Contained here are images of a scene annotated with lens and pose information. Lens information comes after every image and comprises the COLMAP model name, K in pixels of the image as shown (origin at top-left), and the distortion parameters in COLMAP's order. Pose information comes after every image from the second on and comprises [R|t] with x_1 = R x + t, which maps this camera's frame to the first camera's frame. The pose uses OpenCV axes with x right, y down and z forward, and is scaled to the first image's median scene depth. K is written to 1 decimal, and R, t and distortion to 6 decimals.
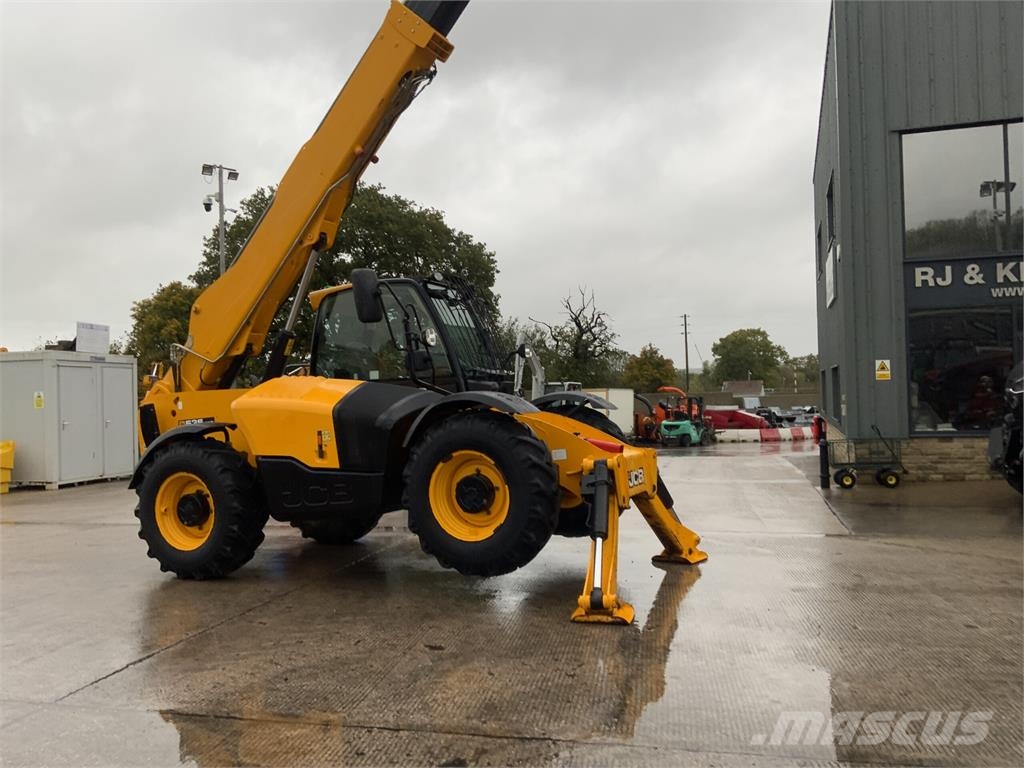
lens RADIAL K [[848.7, 0, 512.0], [0, 848.7, 384.0], [0, 0, 1]] dist [0.092603, -0.182176]
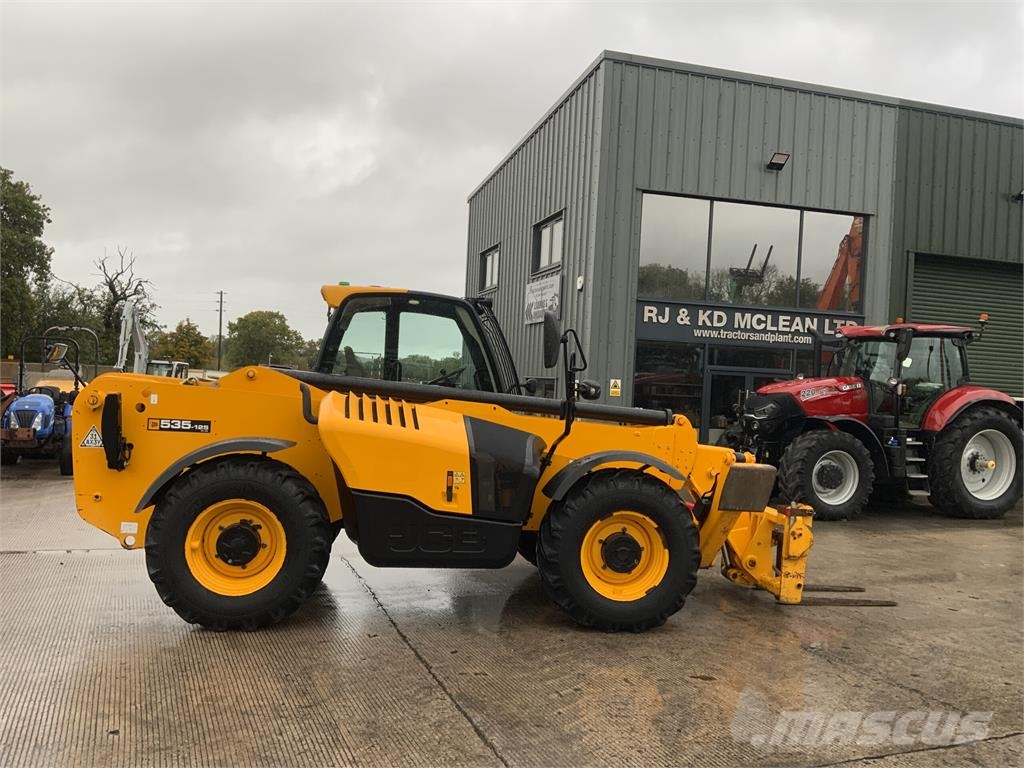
lens RADIAL K [[843.1, 0, 512.0], [0, 843.1, 384.0], [0, 0, 1]] dist [0.118537, -0.229298]
pose [[0.827971, 0.058794, 0.557681, -0.281946], [-0.071683, 0.997427, 0.001270, -0.010722], [-0.556171, -0.041028, 0.830054, 0.089221]]
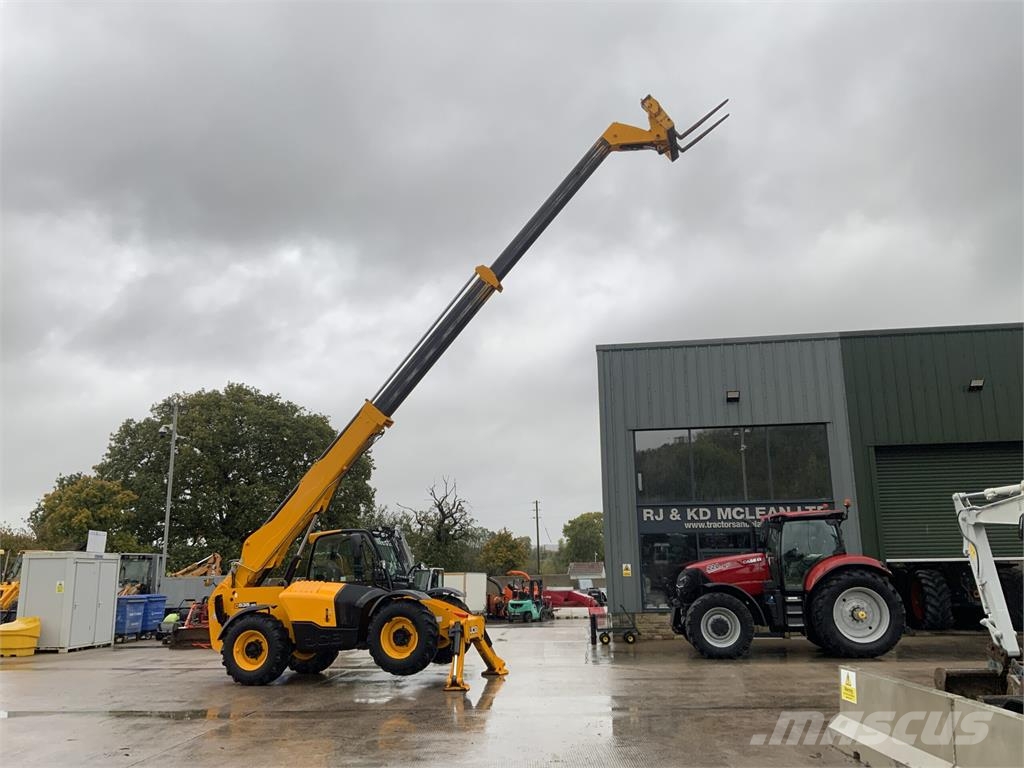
lens RADIAL K [[848.7, 0, 512.0], [0, 848.7, 384.0], [0, 0, 1]] dist [0.092603, -0.182176]
pose [[0.986646, 0.040897, 0.157664, -0.054113], [-0.008241, 0.979260, -0.202440, -0.027756], [-0.162673, 0.198437, 0.966520, -0.530647]]
